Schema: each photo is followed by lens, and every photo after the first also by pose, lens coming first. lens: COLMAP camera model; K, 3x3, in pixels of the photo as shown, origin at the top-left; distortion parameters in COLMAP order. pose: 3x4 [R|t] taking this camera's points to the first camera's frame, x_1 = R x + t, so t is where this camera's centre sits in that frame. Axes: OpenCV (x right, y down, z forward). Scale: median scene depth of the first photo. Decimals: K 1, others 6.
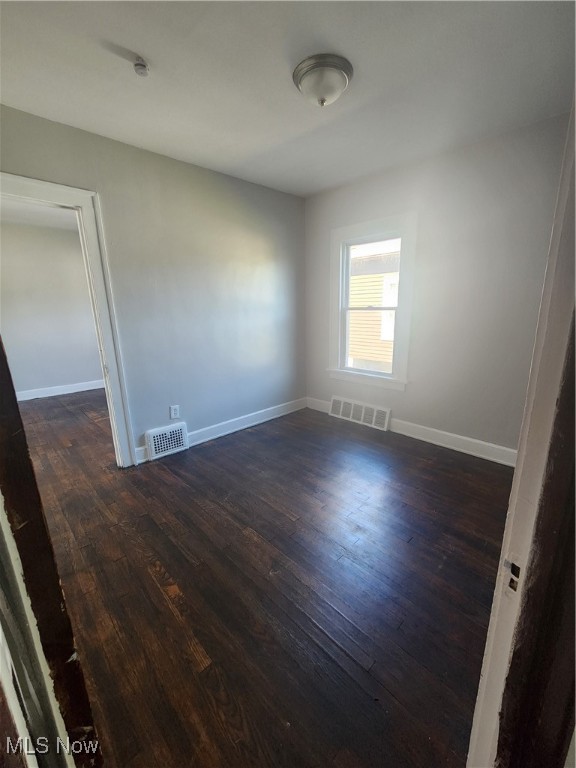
lens RADIAL K [[318.1, 0, 289.4], [0, 318.1, 384.8], [0, 0, 1]] dist [-0.001747, 0.000735]
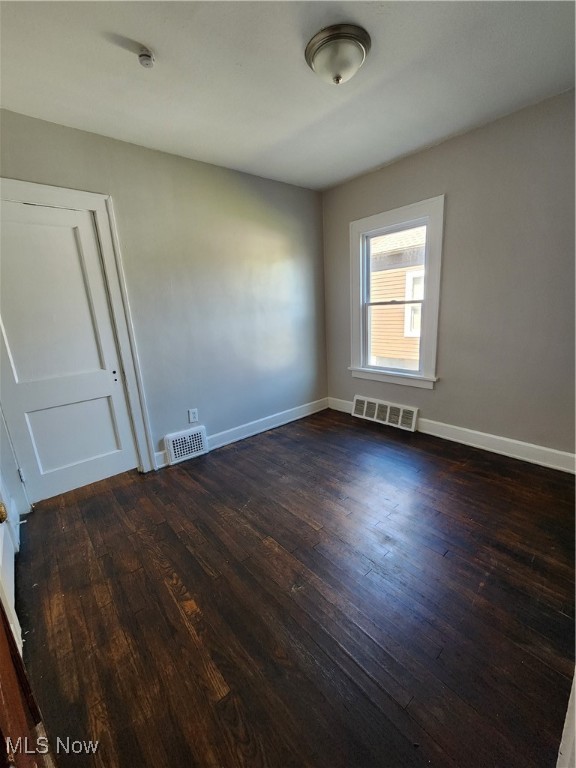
lens RADIAL K [[318.1, 0, 289.4], [0, 318.1, 384.8], [0, 0, 1]] dist [-0.001747, 0.000735]
pose [[0.997465, -0.023151, -0.067295, 0.005732], [0.023082, 0.999732, -0.001812, -0.000856], [0.067319, 0.000254, 0.997731, 0.061663]]
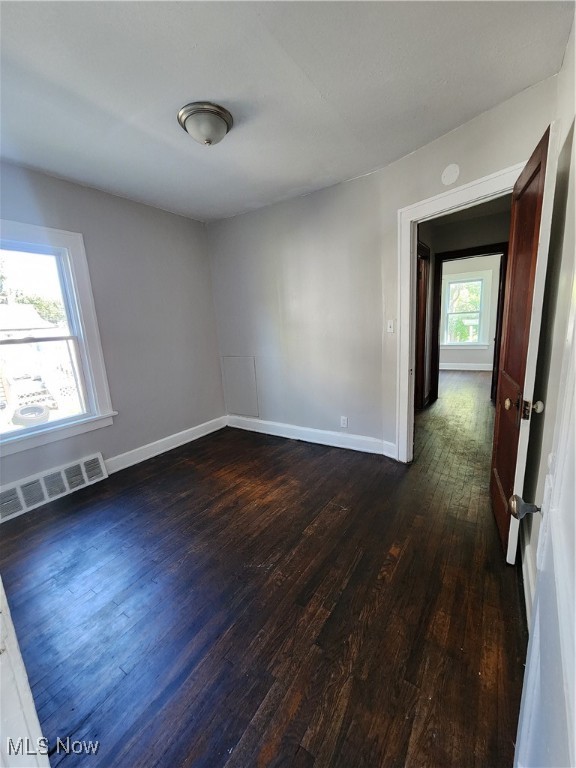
lens RADIAL K [[309.6, 0, 288.0], [0, 309.6, 384.0], [0, 0, 1]] dist [-0.000080, 0.000125]
pose [[-0.212101, -0.158906, 0.964242, -1.008971], [0.292036, 0.931297, 0.217715, -0.229109], [-0.932592, 0.327771, -0.151123, 1.048700]]
